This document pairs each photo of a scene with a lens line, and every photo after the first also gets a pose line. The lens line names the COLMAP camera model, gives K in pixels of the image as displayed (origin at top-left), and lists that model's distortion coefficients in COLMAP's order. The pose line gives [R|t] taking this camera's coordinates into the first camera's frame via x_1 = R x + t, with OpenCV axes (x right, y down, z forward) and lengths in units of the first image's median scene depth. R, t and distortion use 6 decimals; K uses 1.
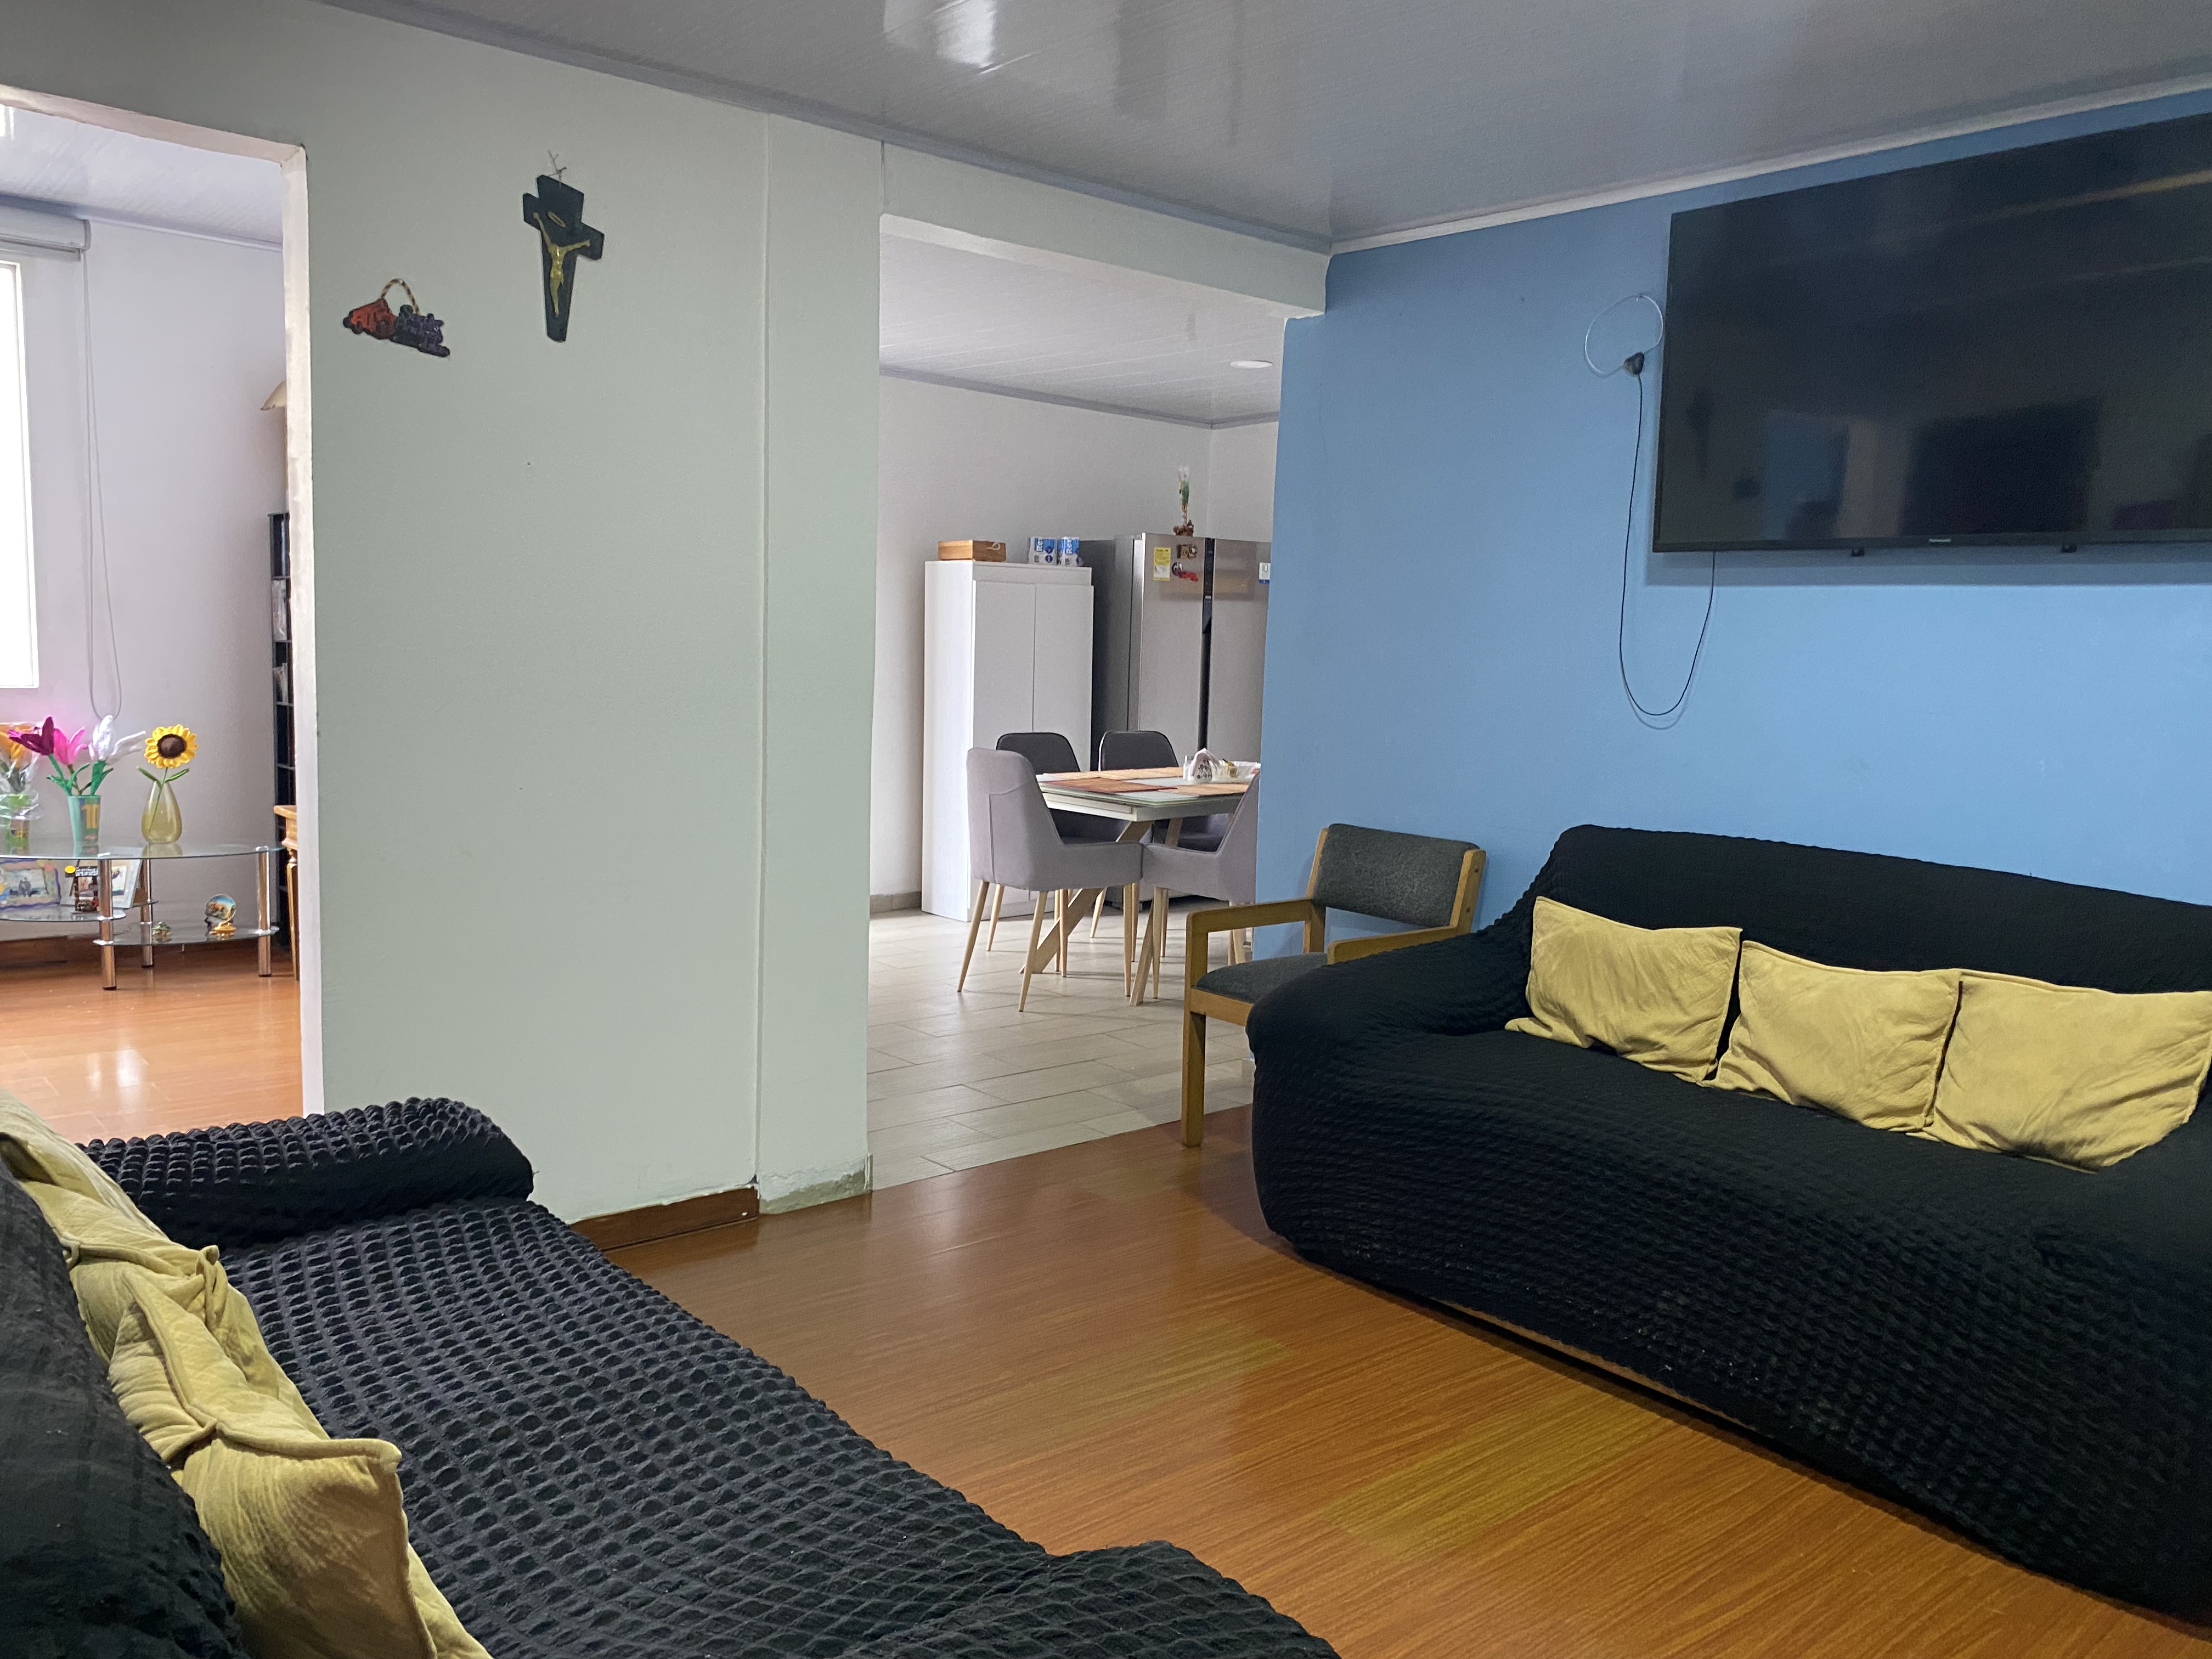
lens RADIAL K [[1675.9, 0, 1109.5], [0, 1675.9, 824.7], [0, 0, 1]] dist [0.029617, -0.033005]
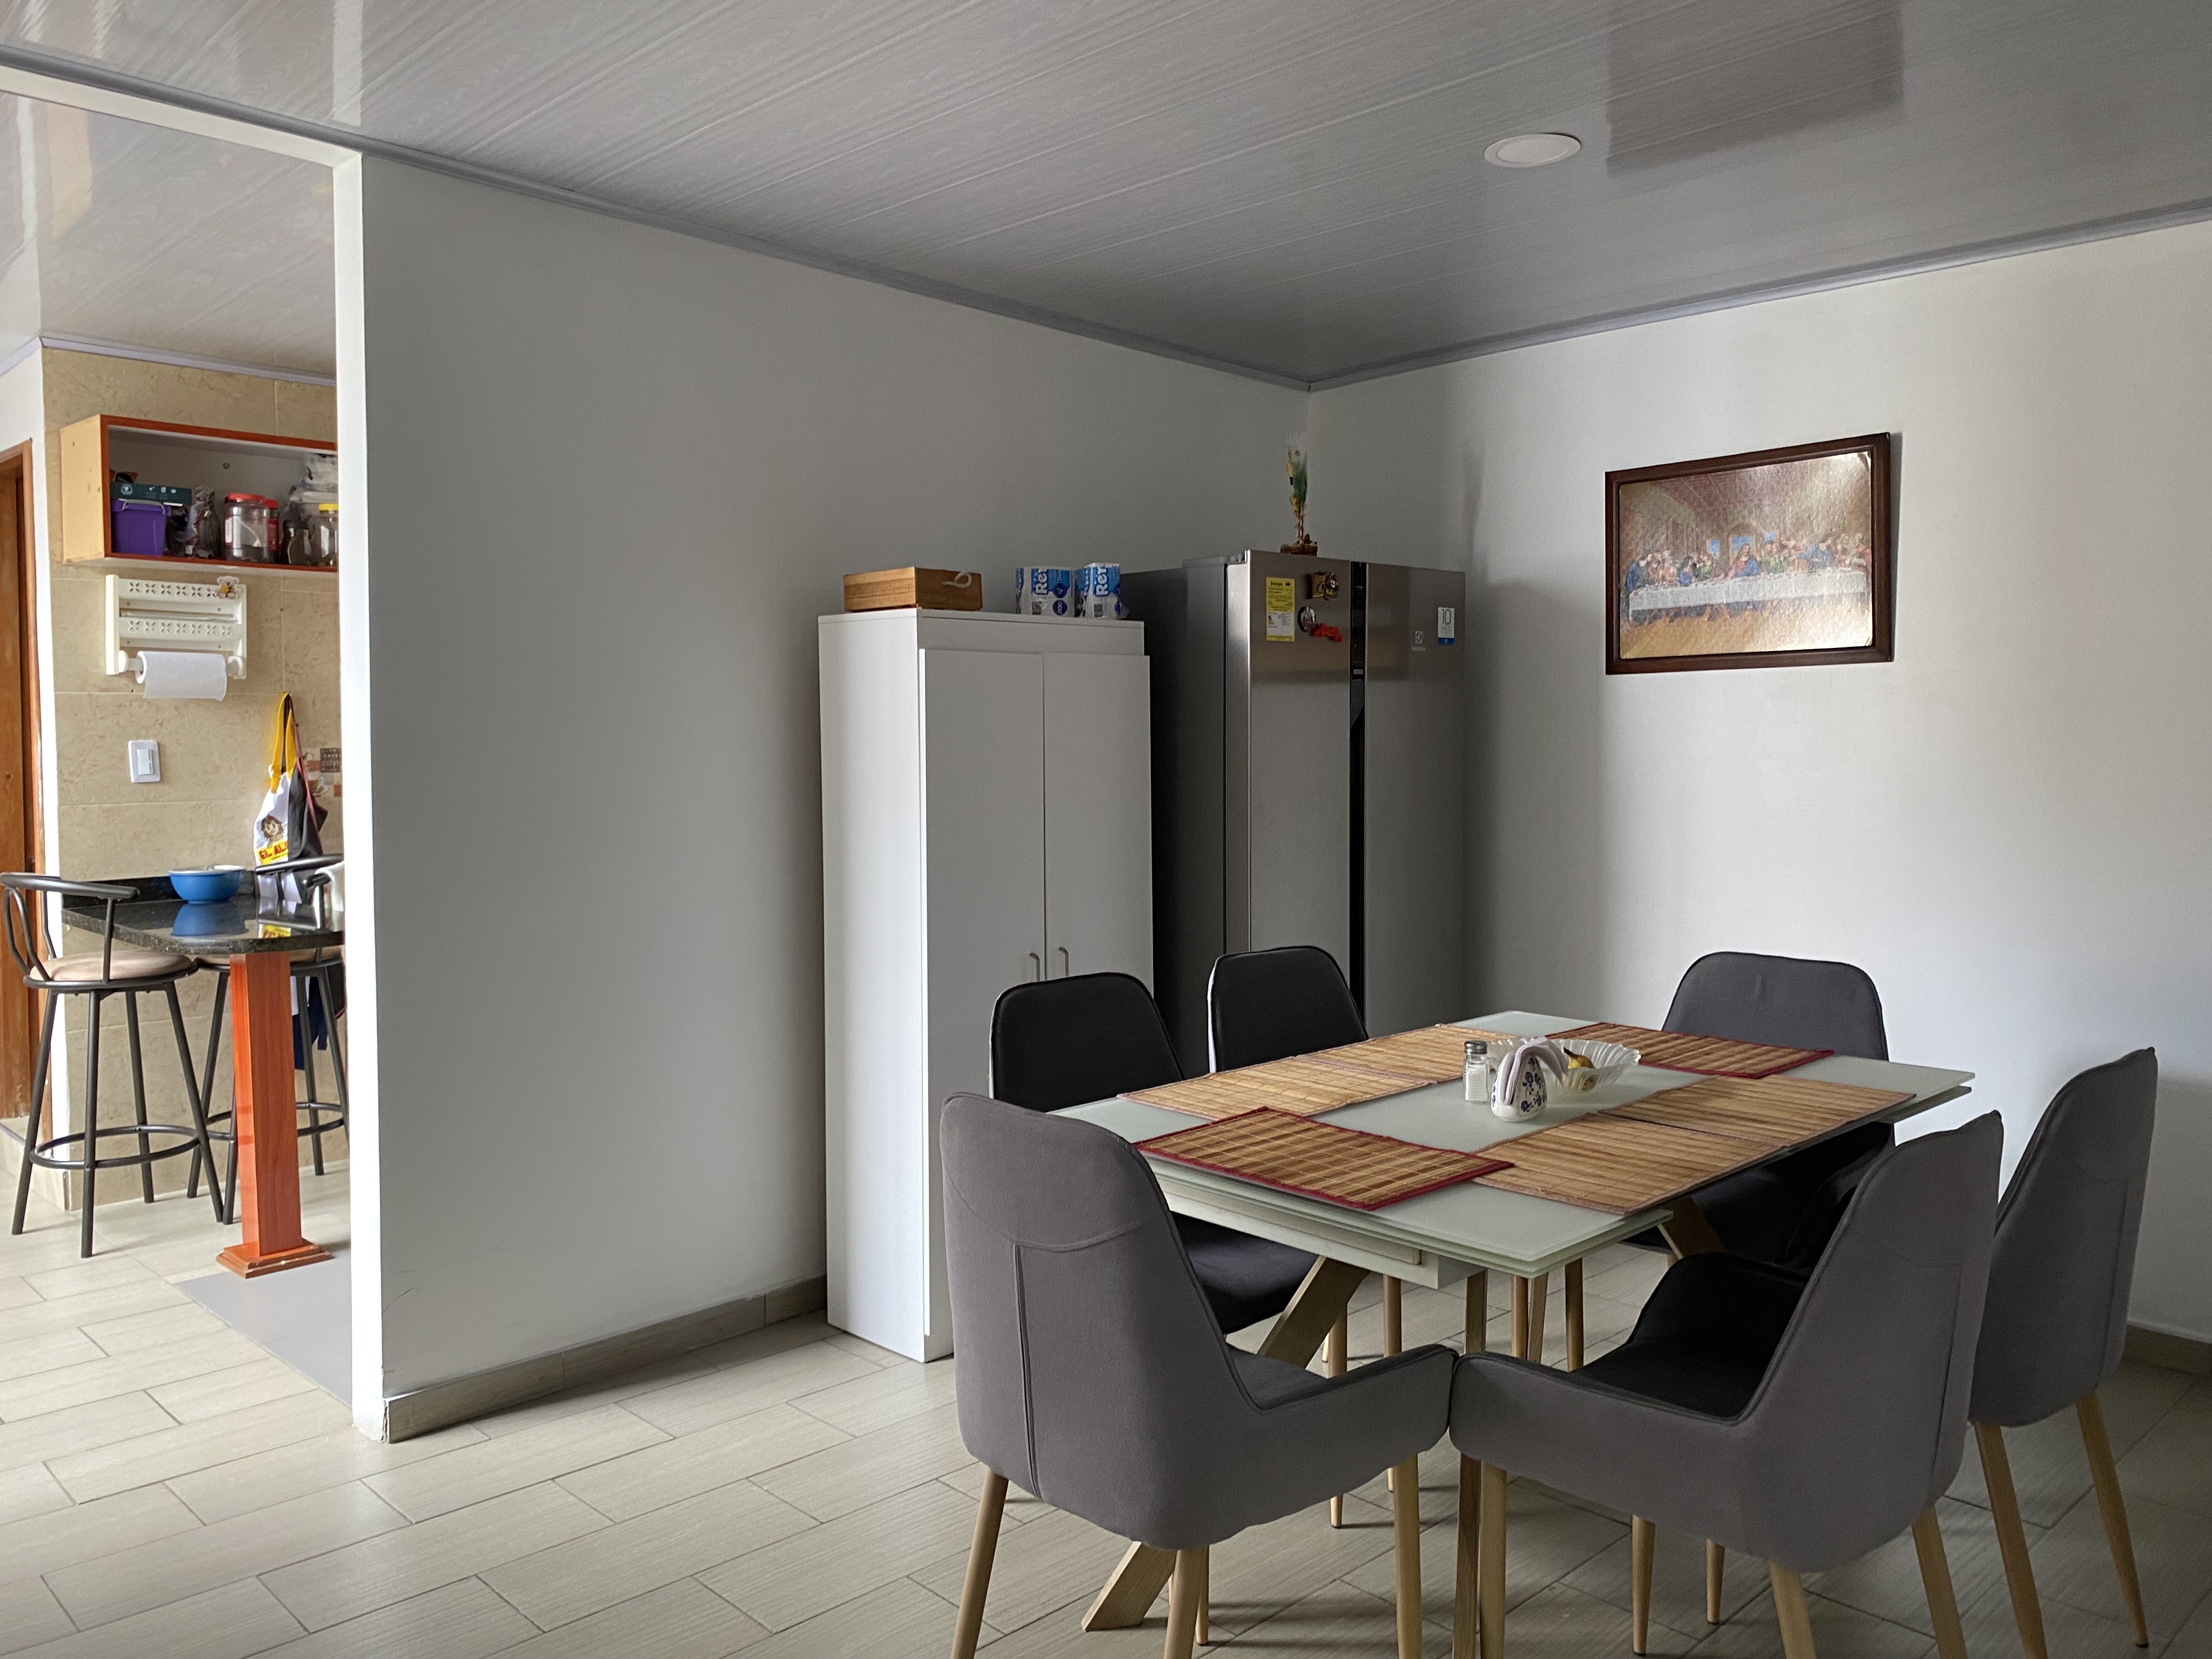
lens RADIAL K [[1675.9, 0, 1118.7], [0, 1675.9, 797.5], [0, 0, 1]] dist [0.029617, -0.033005]
pose [[0.996271, -0.035119, 0.078814, -0.060628], [0.040880, 0.996515, -0.072711, -0.062734], [-0.075985, 0.075662, 0.994234, 0.494913]]
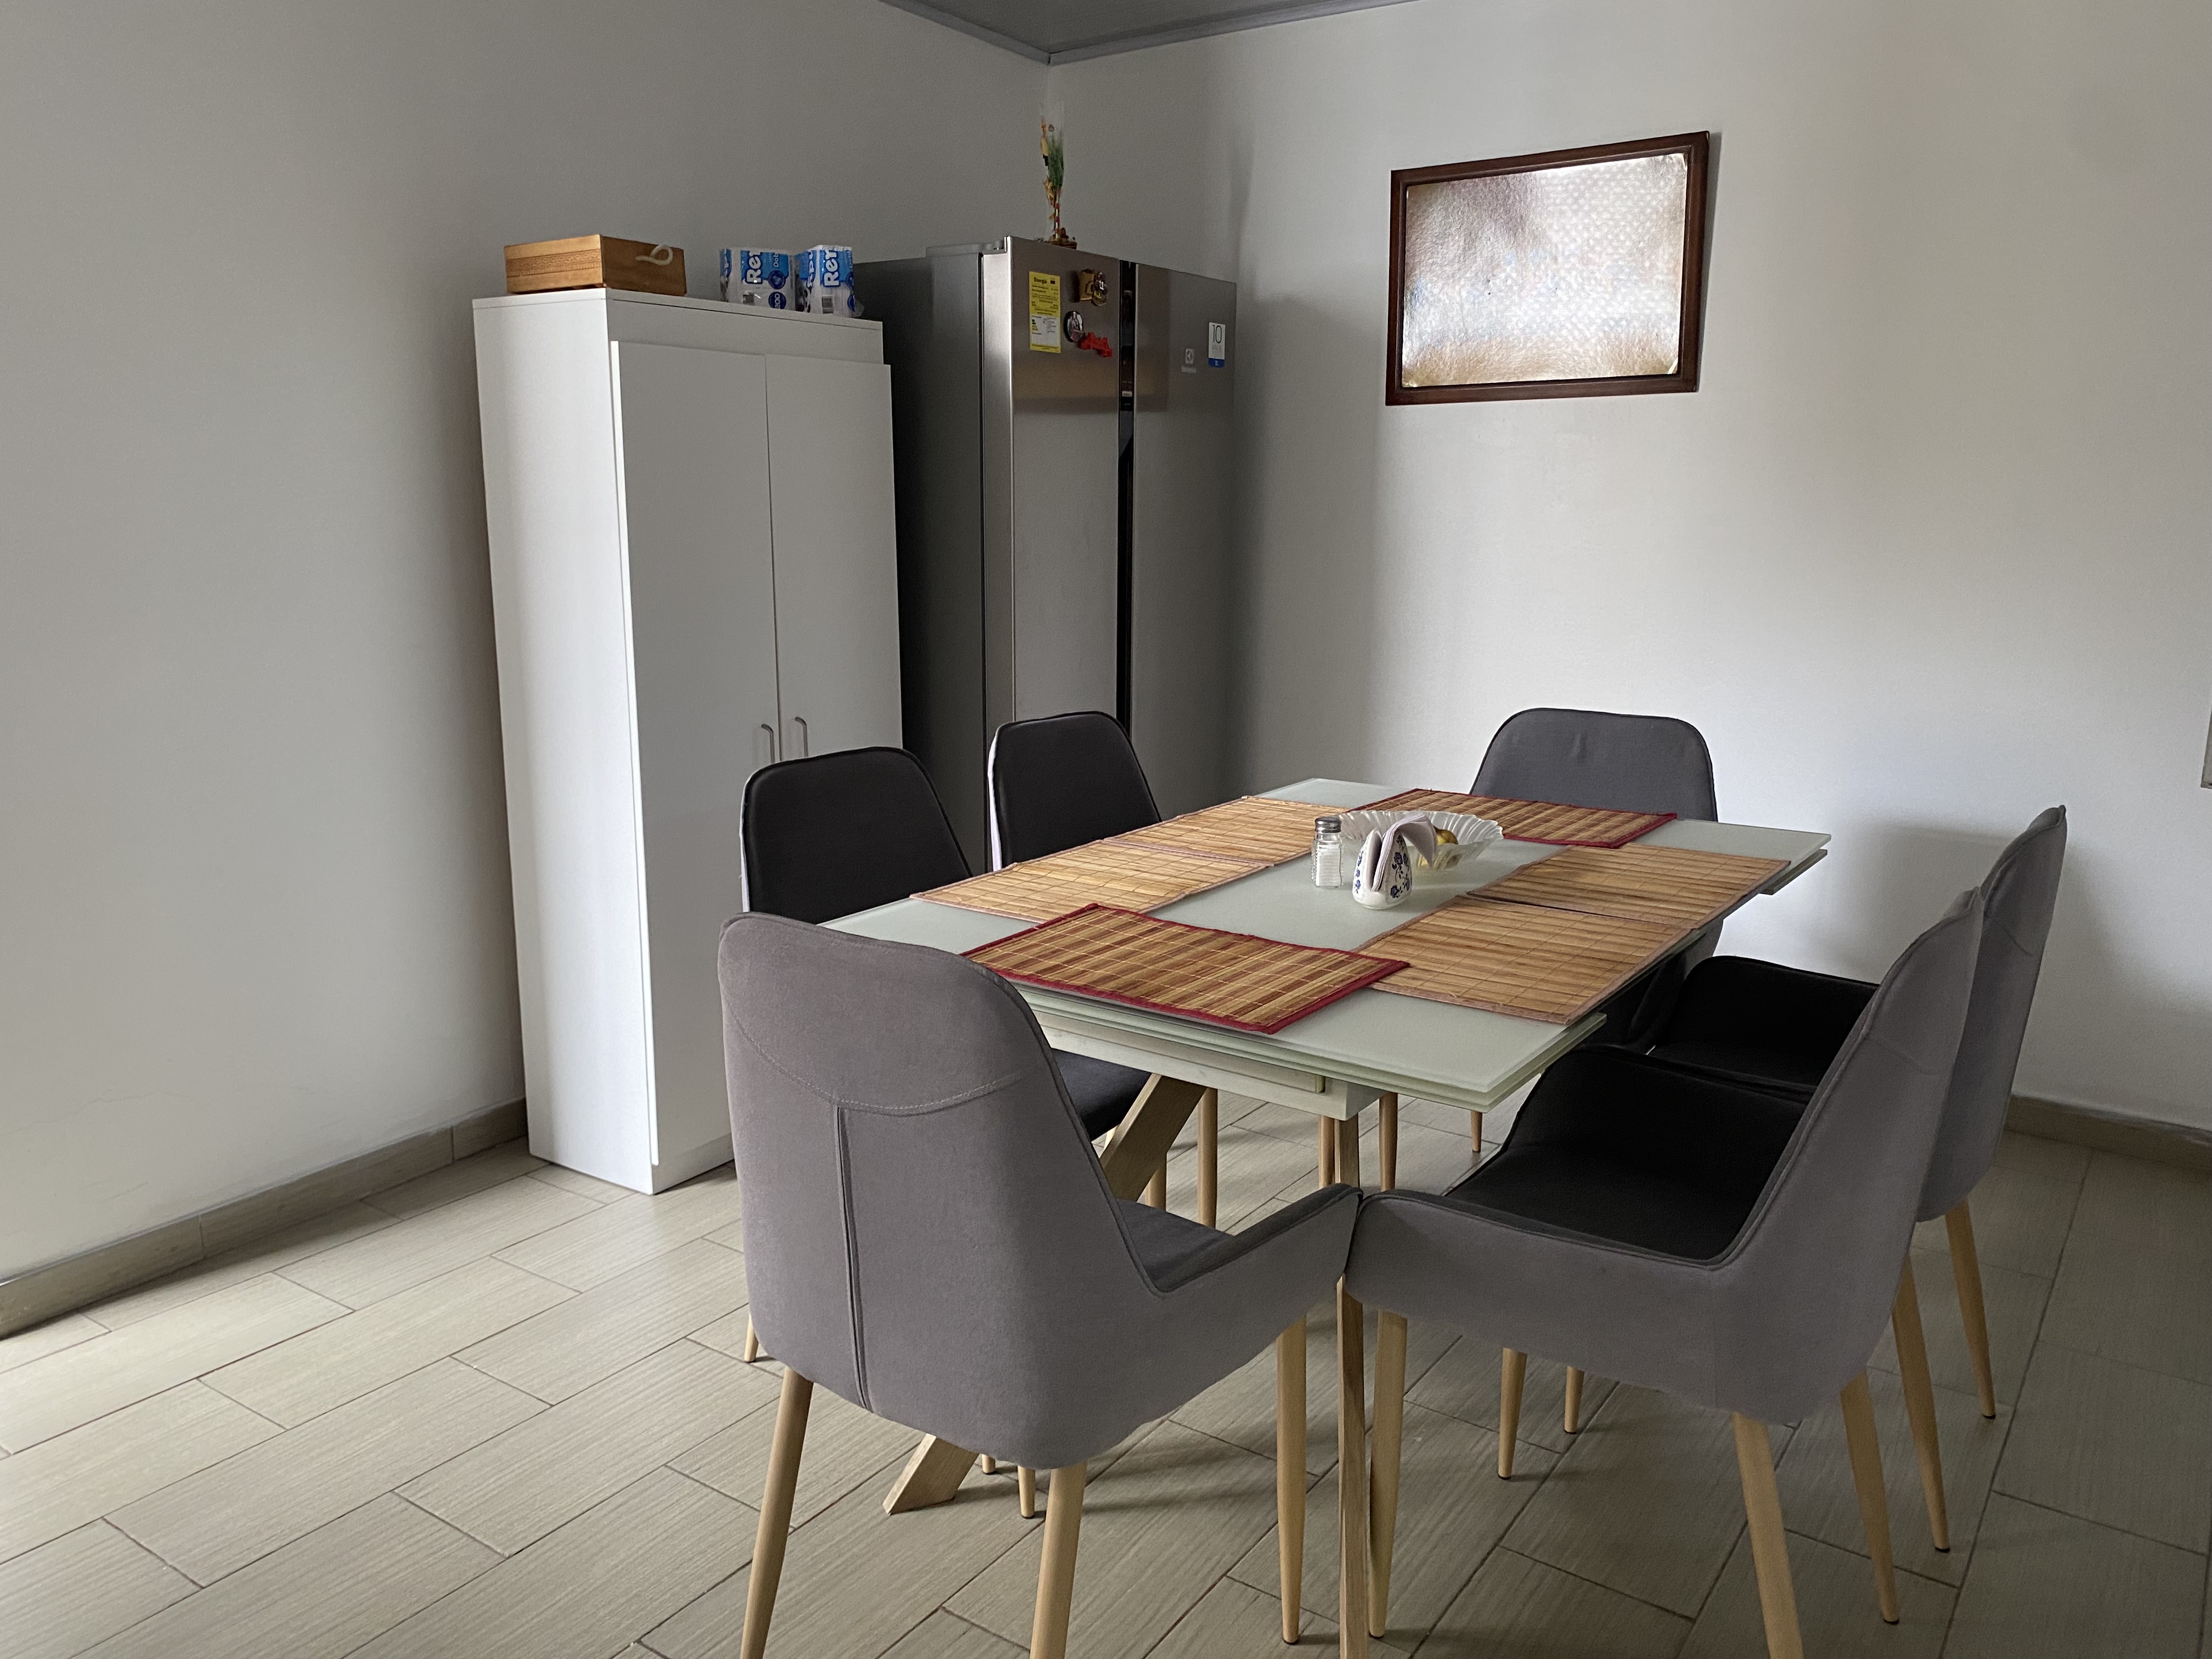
lens RADIAL K [[1675.9, 0, 1103.4], [0, 1675.9, 828.9], [0, 0, 1]] dist [0.029617, -0.033005]
pose [[0.963489, -0.074578, 0.257152, -0.076026], [0.052014, 0.994263, 0.093467, -0.062423], [-0.262647, -0.076679, 0.961840, 0.564032]]
